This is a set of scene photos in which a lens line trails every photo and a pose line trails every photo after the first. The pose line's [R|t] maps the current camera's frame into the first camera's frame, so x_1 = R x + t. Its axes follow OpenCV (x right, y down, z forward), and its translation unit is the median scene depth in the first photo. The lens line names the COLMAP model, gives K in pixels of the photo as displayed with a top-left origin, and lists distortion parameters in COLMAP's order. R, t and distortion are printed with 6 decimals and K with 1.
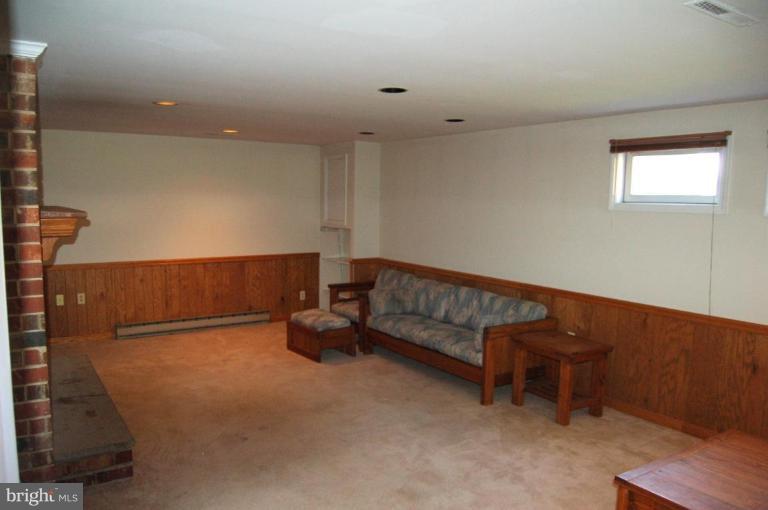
lens RADIAL K [[602.7, 0, 376.9], [0, 602.7, 254.0], [0, 0, 1]] dist [-0.087132, 0.027507]
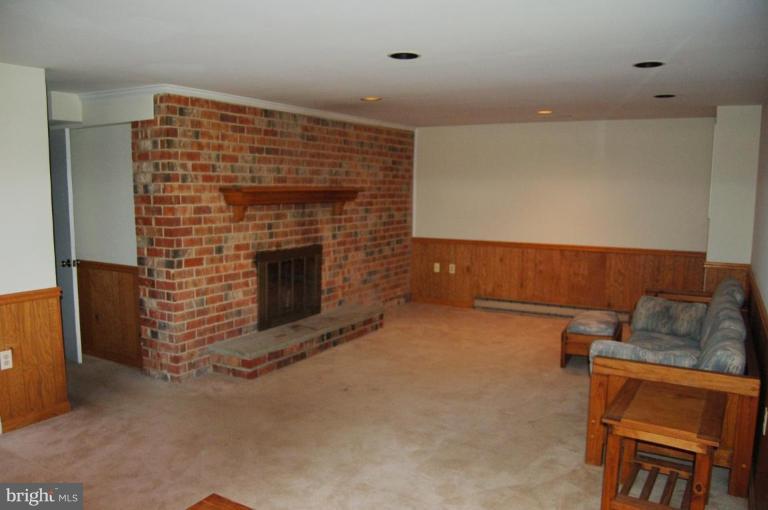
lens RADIAL K [[602.7, 0, 378.4], [0, 602.7, 259.4], [0, 0, 1]] dist [-0.087132, 0.027507]
pose [[0.449567, 0.099259, -0.887715, 0.474285], [-0.082678, 0.994165, 0.069290, -0.012982], [0.889412, 0.042244, 0.455150, 0.311671]]
